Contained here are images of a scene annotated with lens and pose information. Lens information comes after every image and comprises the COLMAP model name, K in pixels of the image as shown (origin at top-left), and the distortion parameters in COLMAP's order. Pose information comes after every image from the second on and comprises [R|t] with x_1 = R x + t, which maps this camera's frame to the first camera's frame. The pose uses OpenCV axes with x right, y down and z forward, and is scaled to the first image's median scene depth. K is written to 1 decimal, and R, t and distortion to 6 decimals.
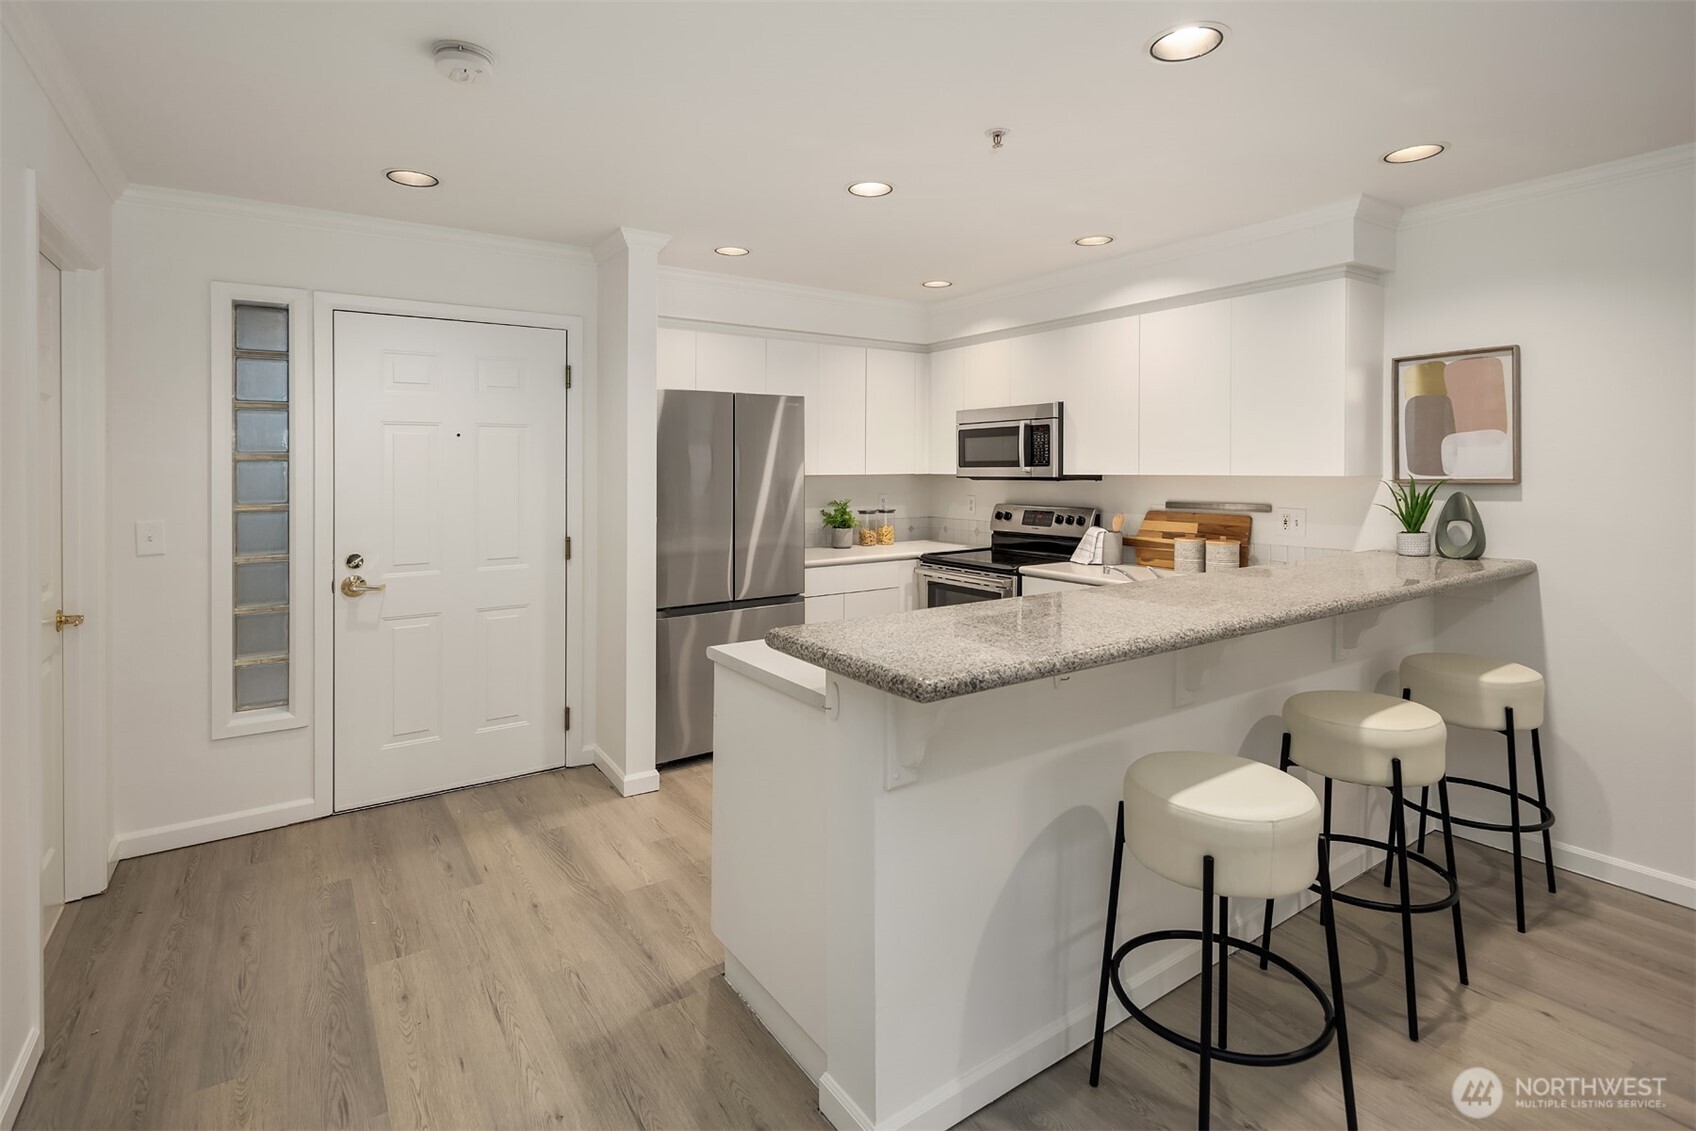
lens RADIAL K [[817.4, 0, 848.3], [0, 817.4, 464.5], [0, 0, 1]] dist [0.000223, -0.000560]
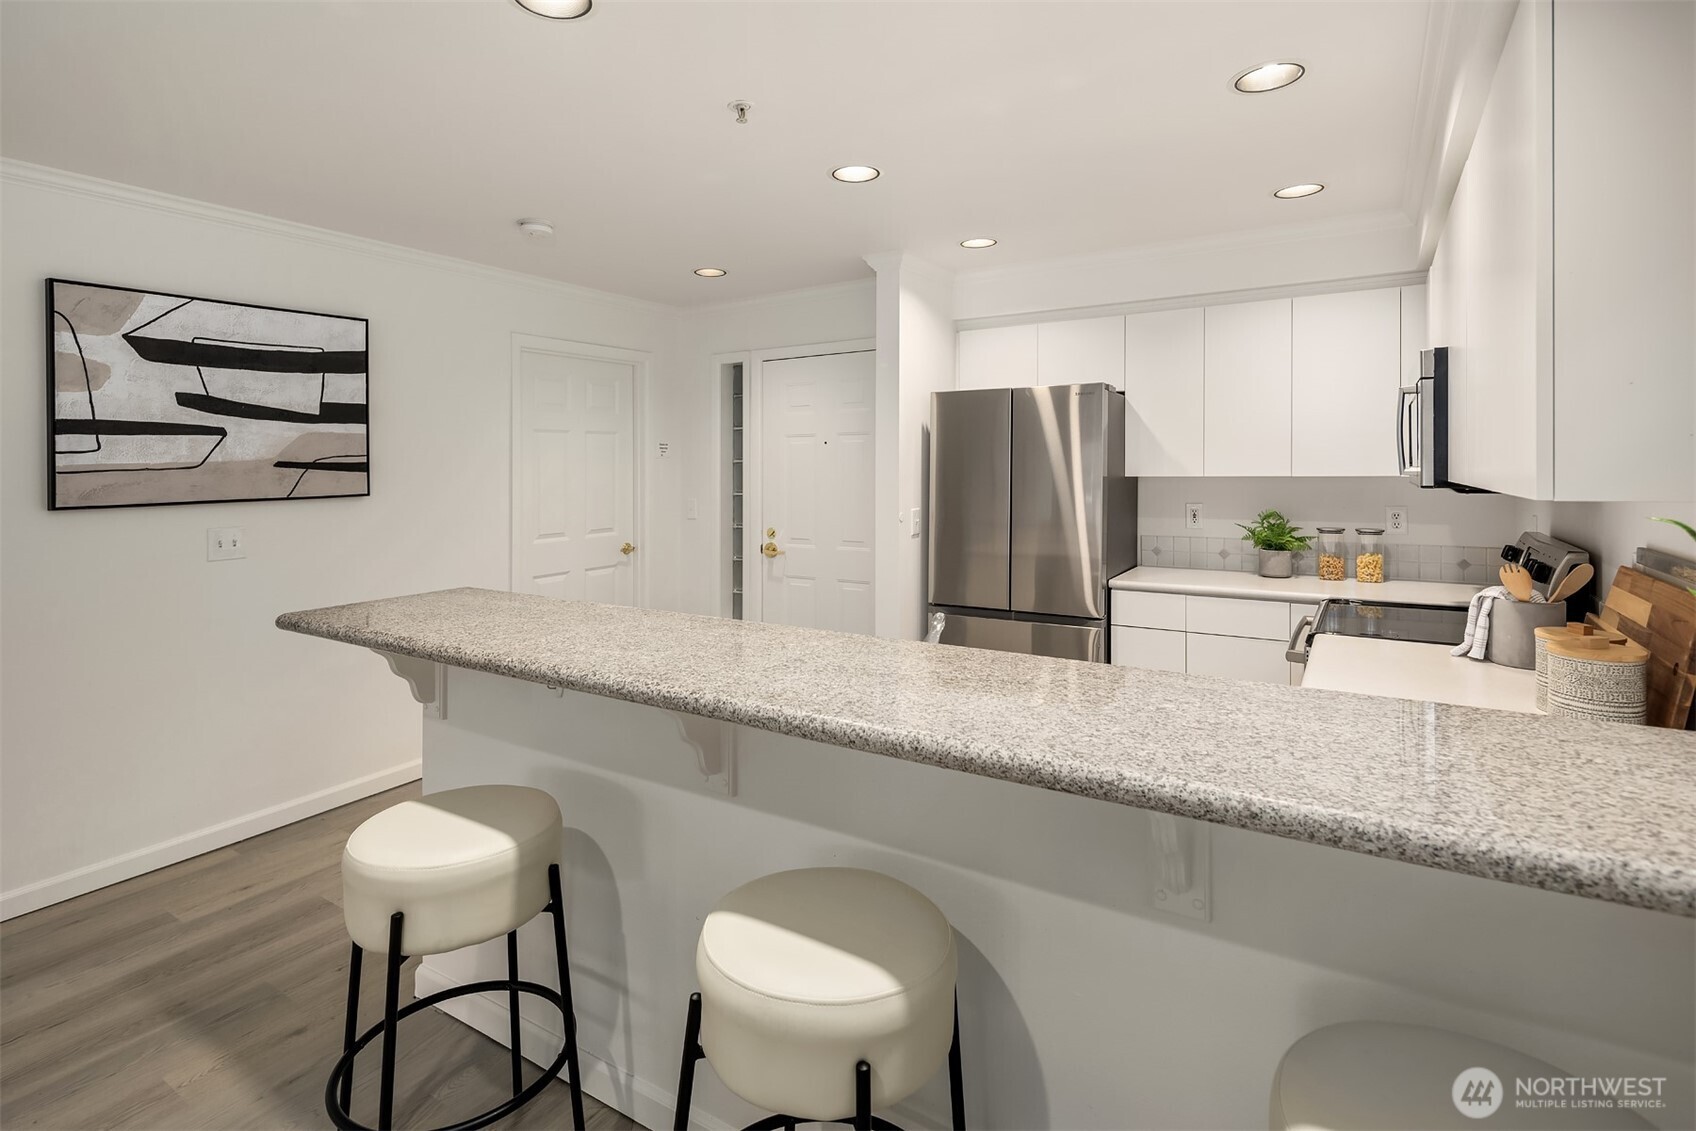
lens RADIAL K [[817.4, 0, 848.3], [0, 817.4, 464.5], [0, 0, 1]] dist [0.000223, -0.000560]
pose [[0.385753, -0.003332, -0.922596, 0.689121], [0.009366, 0.999956, 0.000305, -0.002041], [0.922555, -0.008759, 0.385767, 0.497391]]
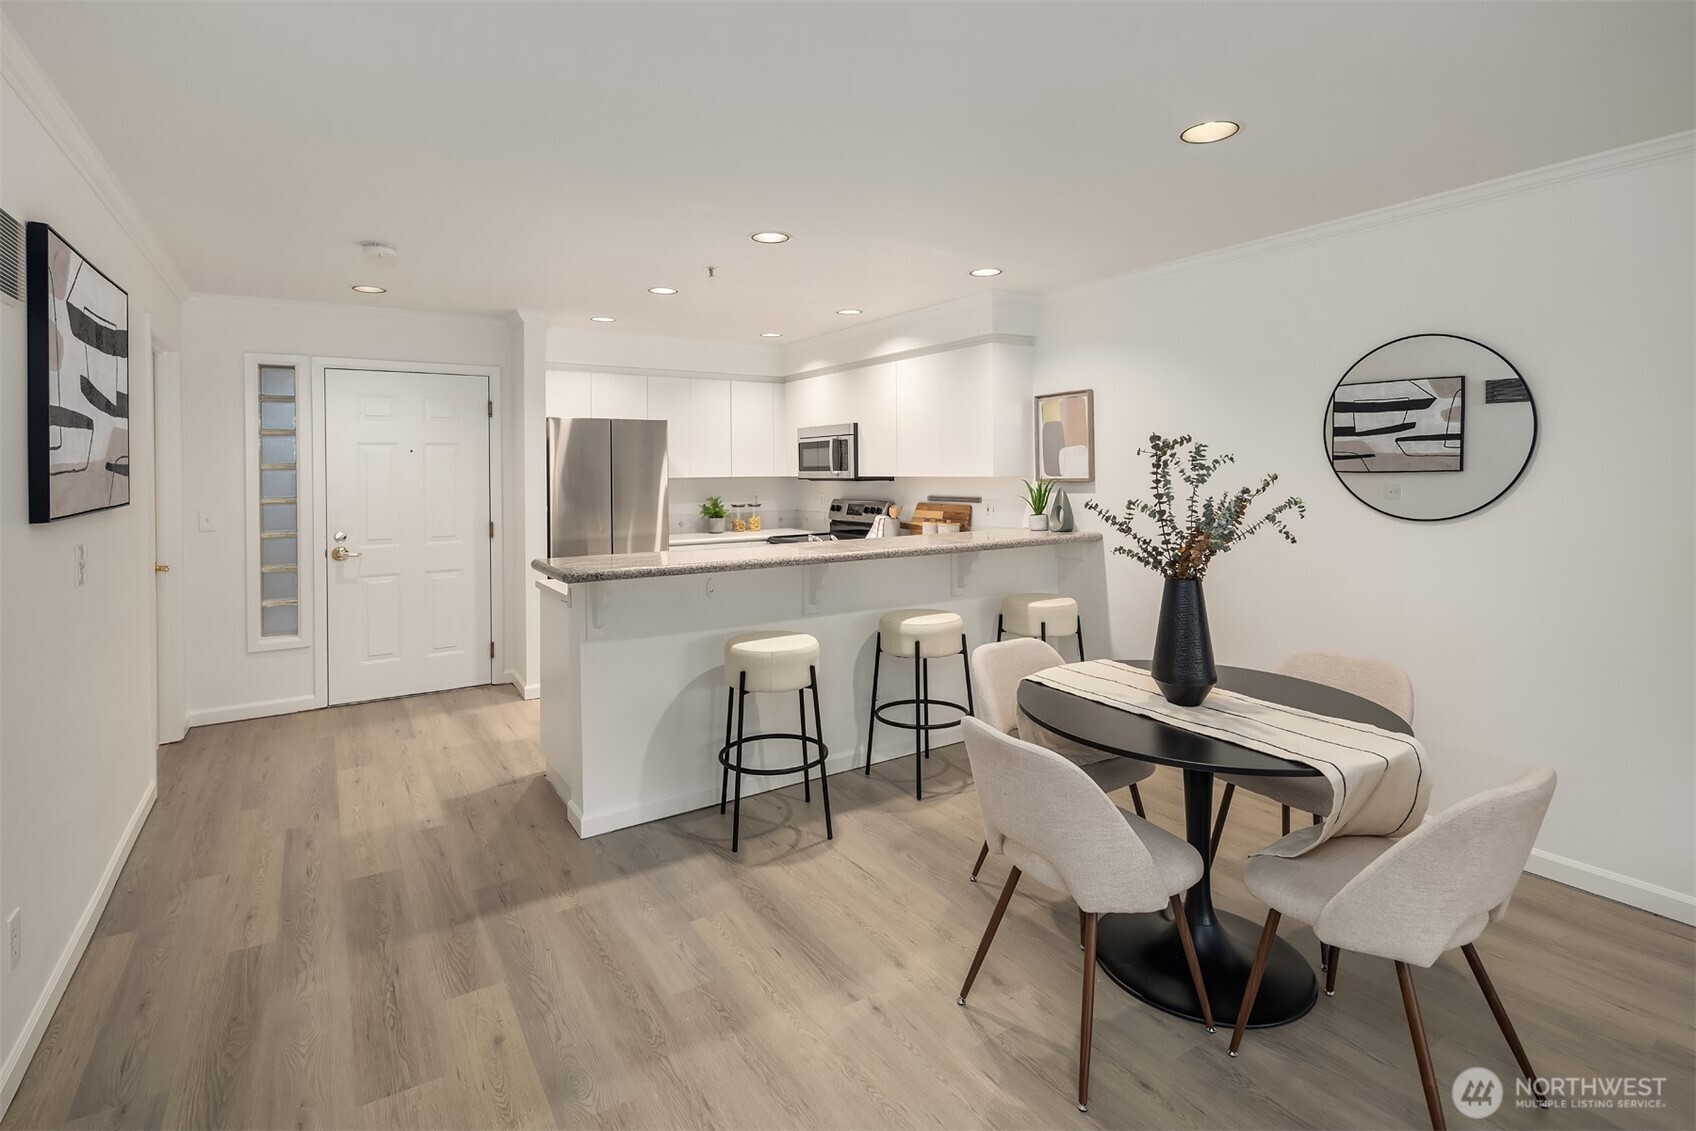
lens RADIAL K [[815.9, 0, 842.1], [0, 815.9, 473.9], [0, 0, 1]] dist [0.000272, 0.000079]
pose [[0.999437, -0.004023, -0.033322, 0.318754], [0.004293, 0.999958, 0.008049, -0.003584], [0.033288, -0.008188, 0.999412, -0.402267]]
